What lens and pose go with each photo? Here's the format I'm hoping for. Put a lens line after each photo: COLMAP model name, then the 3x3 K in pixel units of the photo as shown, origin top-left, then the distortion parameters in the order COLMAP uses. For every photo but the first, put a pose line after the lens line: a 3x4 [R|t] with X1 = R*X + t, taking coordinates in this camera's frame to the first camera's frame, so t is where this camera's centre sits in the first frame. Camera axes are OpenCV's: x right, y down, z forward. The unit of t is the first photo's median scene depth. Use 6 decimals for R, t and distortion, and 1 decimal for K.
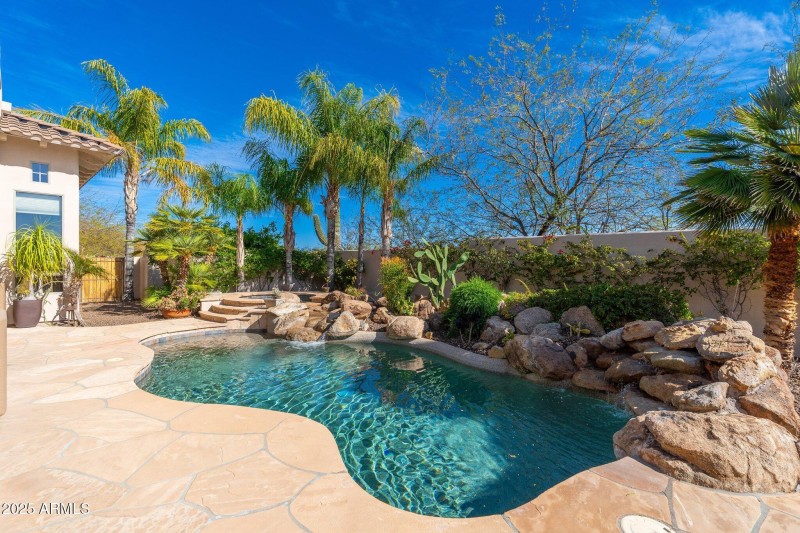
lens RADIAL K [[365.1, 0, 400.0], [0, 365.1, 266.5], [0, 0, 1]] dist [0.001152, 0.000178]
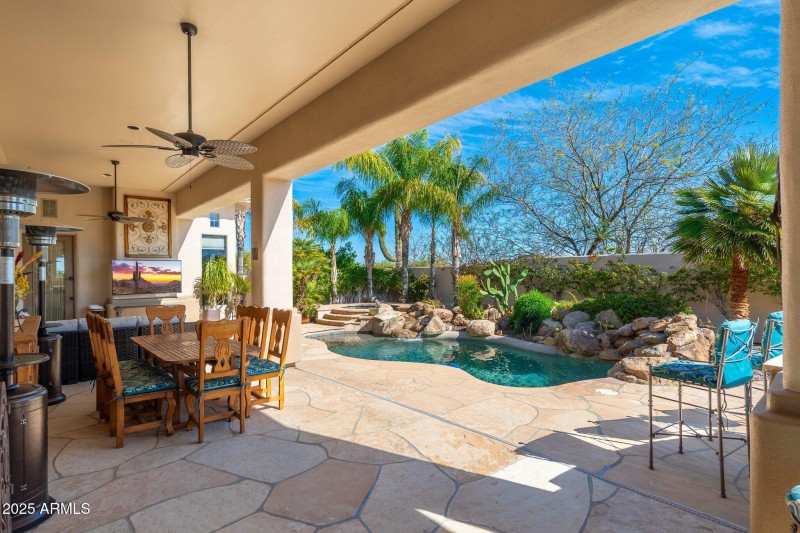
lens RADIAL K [[402.7, 0, 402.7], [0, 402.7, 275.0], [0, 0, 1]] dist [-0.001046, -0.000108]
pose [[0.994104, -0.018655, -0.106812, -0.096478], [0.018270, 0.999823, -0.004579, -0.024076], [0.106878, 0.002600, 0.994269, -0.450784]]
